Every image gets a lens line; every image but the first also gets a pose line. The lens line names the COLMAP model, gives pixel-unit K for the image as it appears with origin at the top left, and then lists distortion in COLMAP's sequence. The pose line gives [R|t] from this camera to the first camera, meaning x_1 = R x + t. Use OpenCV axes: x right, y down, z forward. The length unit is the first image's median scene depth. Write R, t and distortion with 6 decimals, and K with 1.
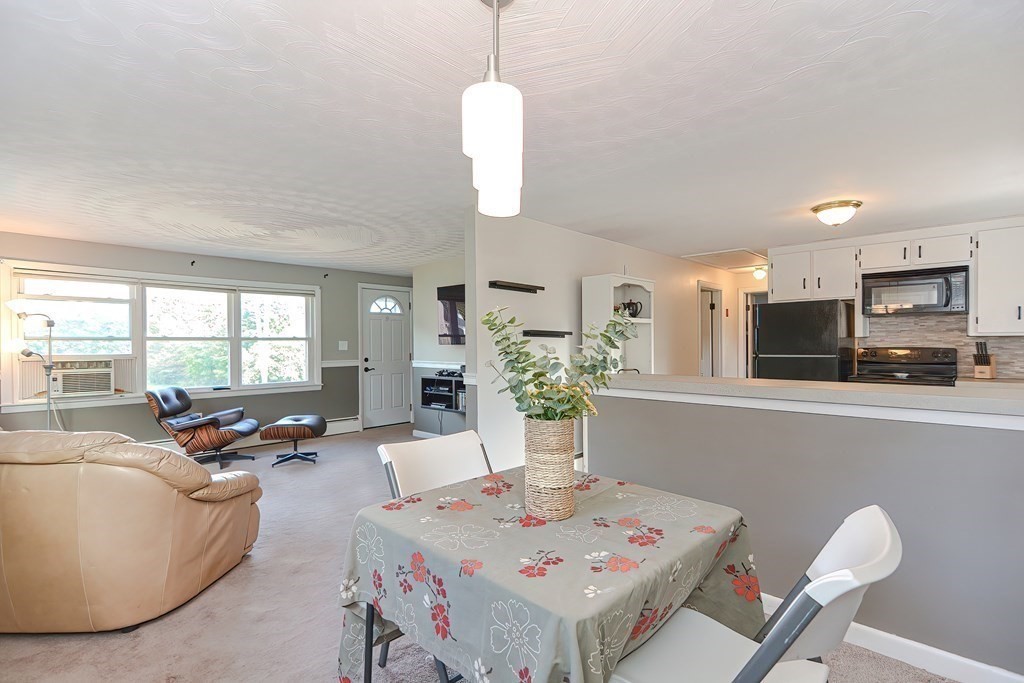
lens RADIAL K [[503.8, 0, 518.2], [0, 503.8, 340.1], [0, 0, 1]] dist [0.010515, -0.005393]
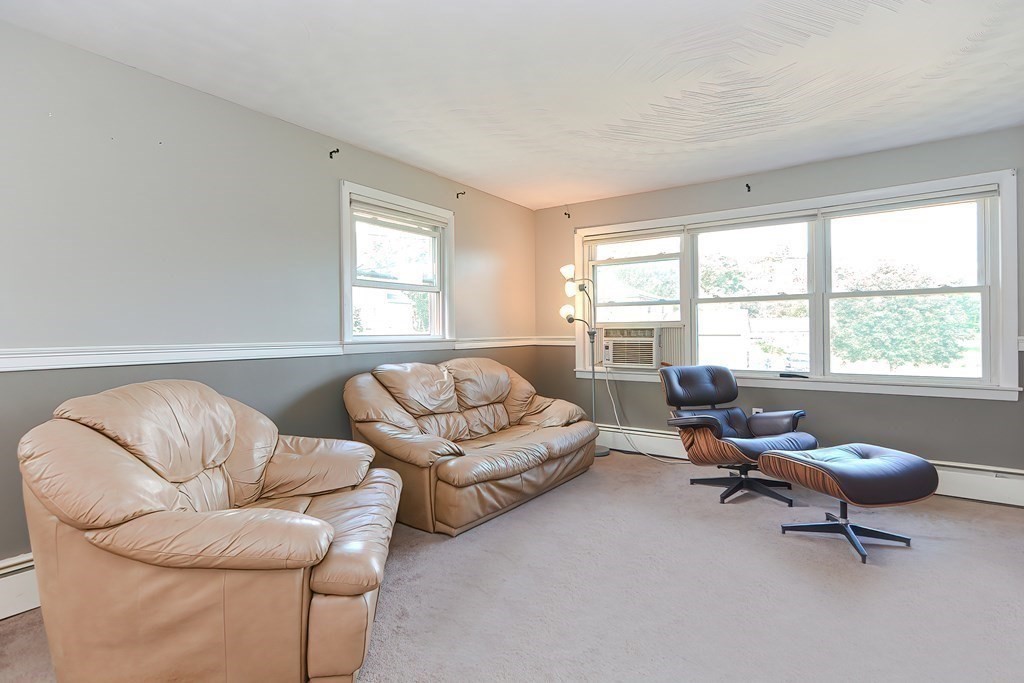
lens RADIAL K [[503.8, 0, 516.6], [0, 503.8, 334.4], [0, 0, 1]] dist [0.010515, -0.005393]
pose [[0.137191, 0.009681, -0.990497, -0.009538], [0.015655, 0.999806, 0.011940, 0.034591], [0.990421, -0.017144, 0.137013, 0.618899]]
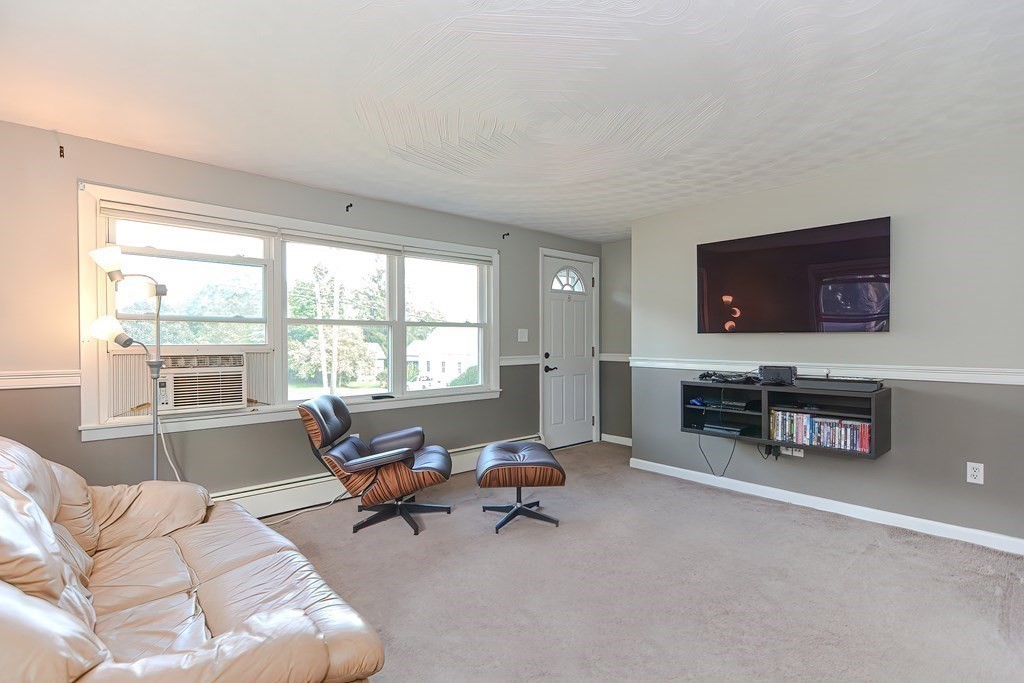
lens RADIAL K [[503.8, 0, 510.8], [0, 503.8, 340.7], [0, 0, 1]] dist [0.010515, -0.005393]
pose [[0.996647, 0.005077, -0.081660, -0.393814], [-0.004241, 0.999937, 0.010416, 0.014691], [0.081708, -0.010035, 0.996606, 0.376049]]
